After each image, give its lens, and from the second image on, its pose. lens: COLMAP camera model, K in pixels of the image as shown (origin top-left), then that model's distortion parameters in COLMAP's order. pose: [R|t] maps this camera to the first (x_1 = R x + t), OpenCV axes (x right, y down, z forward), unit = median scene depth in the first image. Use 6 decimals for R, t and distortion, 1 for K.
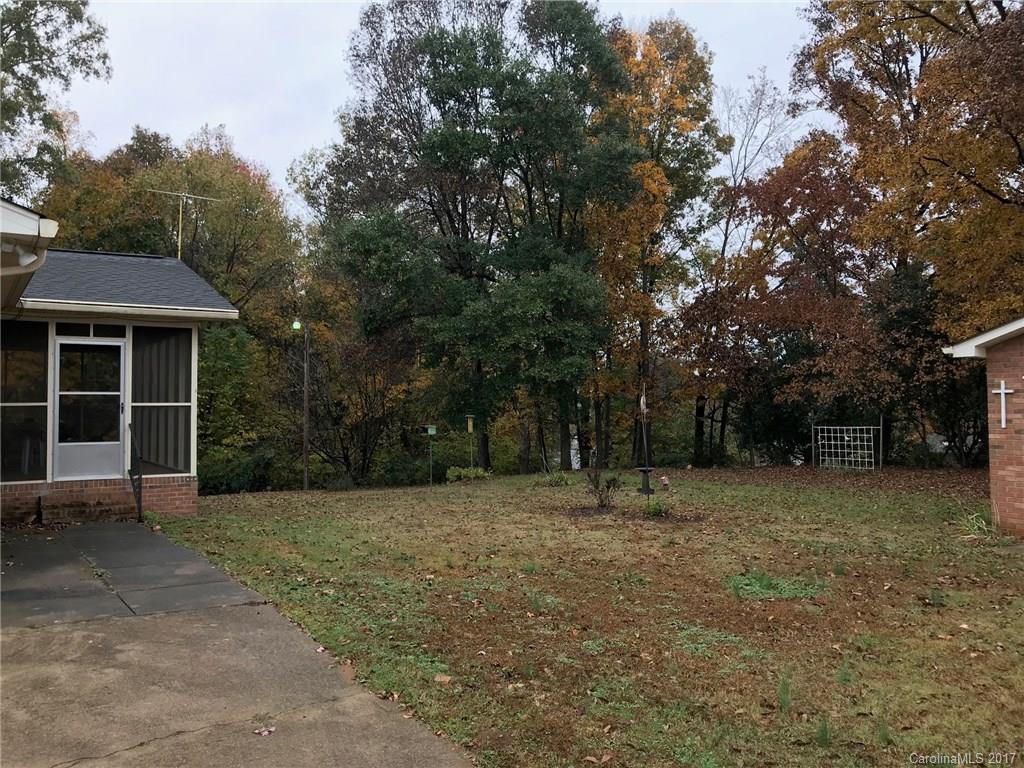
lens RADIAL K [[848.2, 0, 510.7], [0, 848.2, 385.8], [0, 0, 1]] dist [0.026594, -0.013523]
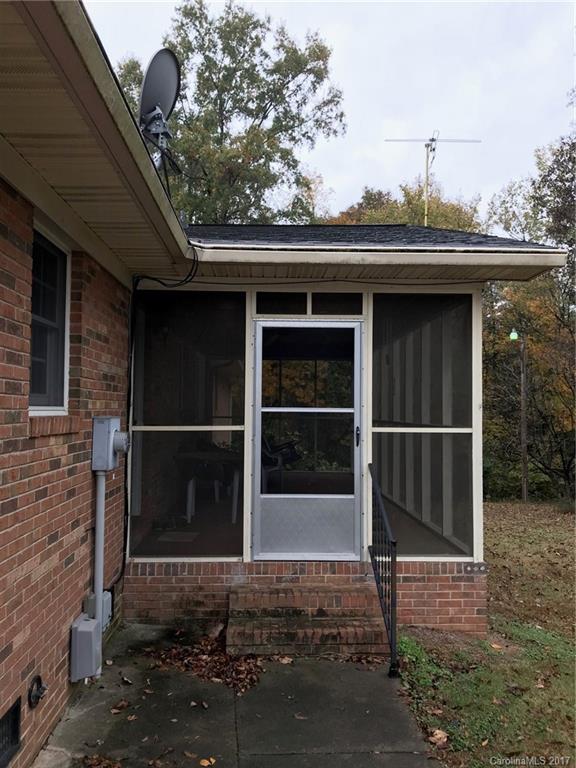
lens RADIAL K [[636.1, 0, 287.3], [0, 636.1, 384.5], [0, 0, 1]] dist [0.026594, -0.013523]
pose [[0.860170, -0.016064, -0.509755, -0.274058], [0.006668, 0.999773, -0.020255, -0.000107], [0.509965, 0.014023, 0.860081, 0.599068]]
